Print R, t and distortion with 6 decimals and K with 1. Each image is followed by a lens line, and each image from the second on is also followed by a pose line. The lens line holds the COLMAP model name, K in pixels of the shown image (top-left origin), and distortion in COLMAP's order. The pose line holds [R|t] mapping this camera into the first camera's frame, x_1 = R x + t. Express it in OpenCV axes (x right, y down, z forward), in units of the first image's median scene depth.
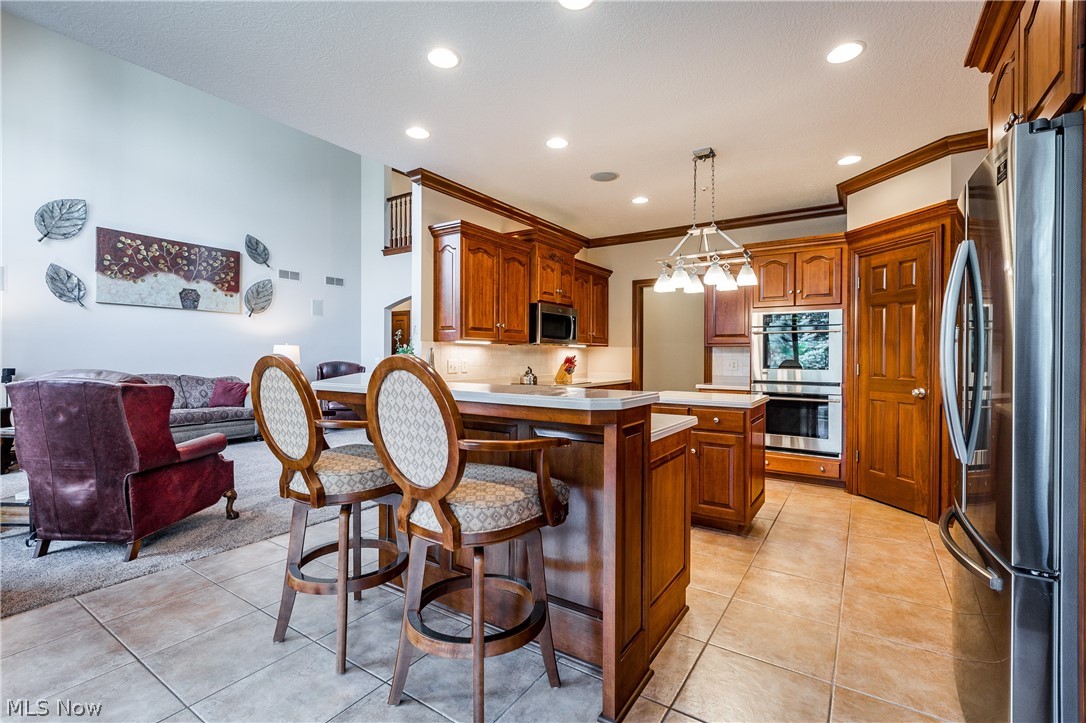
lens RADIAL K [[489.8, 0, 549.3], [0, 489.8, 356.2], [0, 0, 1]] dist [0.009415, -0.000685]
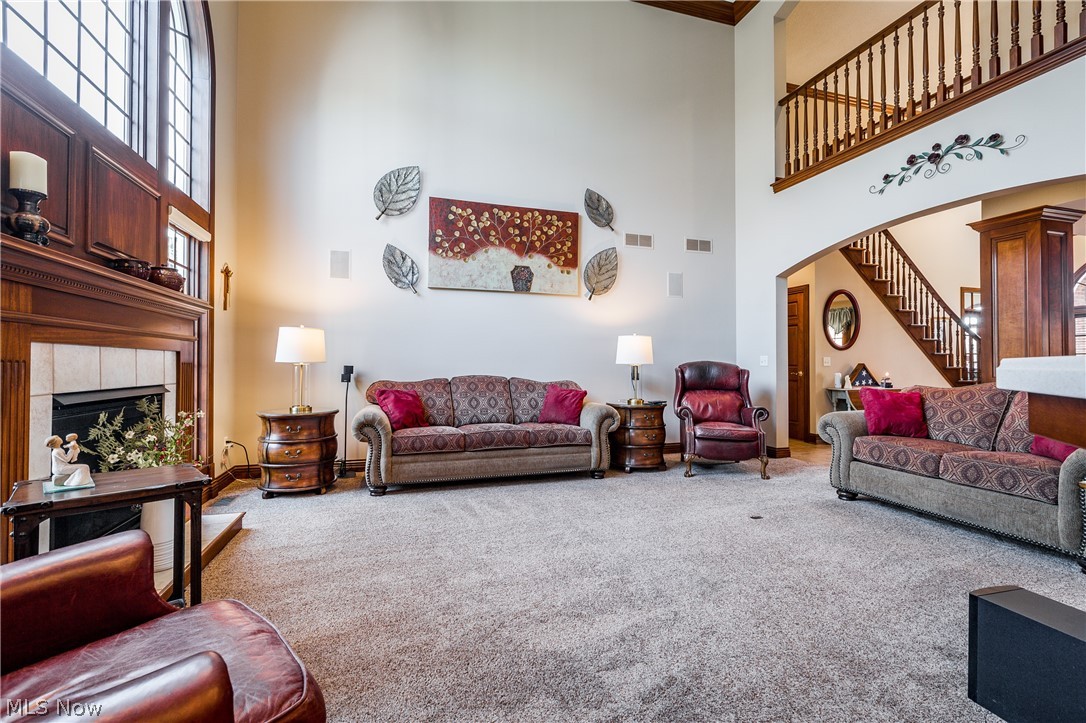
lens RADIAL K [[489.8, 0, 540.2], [0, 489.8, 358.2], [0, 0, 1]] dist [0.009415, -0.000685]
pose [[0.766294, -0.012793, -0.642362, -0.221770], [0.002845, 0.999859, -0.016520, 0.020637], [0.642484, 0.010832, 0.766223, 0.439558]]
